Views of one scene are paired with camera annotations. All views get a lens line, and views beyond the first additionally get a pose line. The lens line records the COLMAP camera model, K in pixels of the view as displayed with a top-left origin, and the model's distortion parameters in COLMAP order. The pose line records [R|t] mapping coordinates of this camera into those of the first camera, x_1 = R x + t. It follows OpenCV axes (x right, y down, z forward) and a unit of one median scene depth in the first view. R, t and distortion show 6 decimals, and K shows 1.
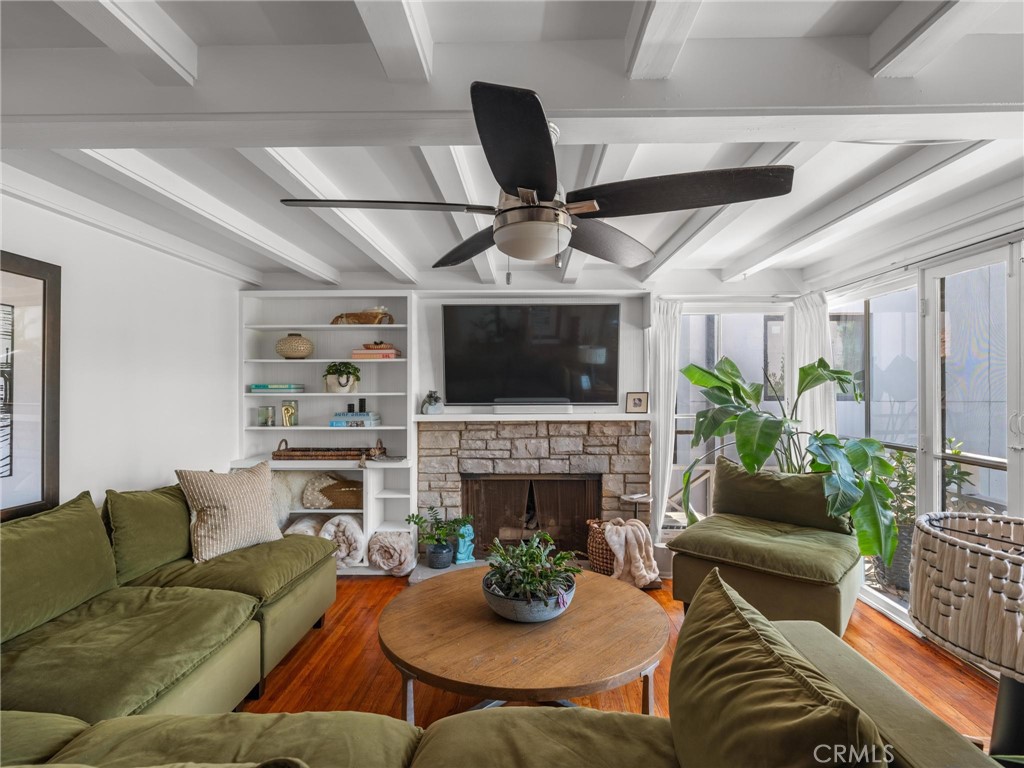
lens RADIAL K [[524.9, 0, 514.7], [0, 524.9, 390.3], [0, 0, 1]] dist [-0.001467, -0.000399]
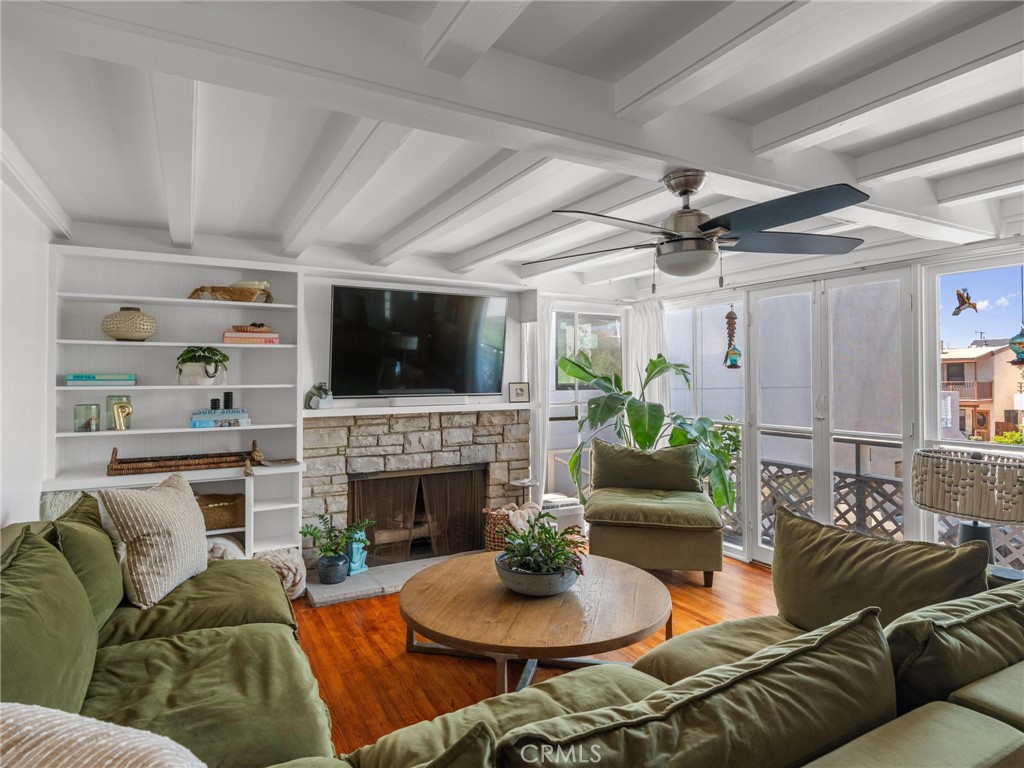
lens RADIAL K [[580.3, 0, 512.6], [0, 580.3, 374.6], [0, 0, 1]] dist [0.008108, 0.000224]
pose [[0.866984, 0.001914, 0.498333, -0.361595], [0.004508, 0.999922, -0.011684, 0.001232], [-0.498316, 0.012377, 0.866907, -0.001204]]
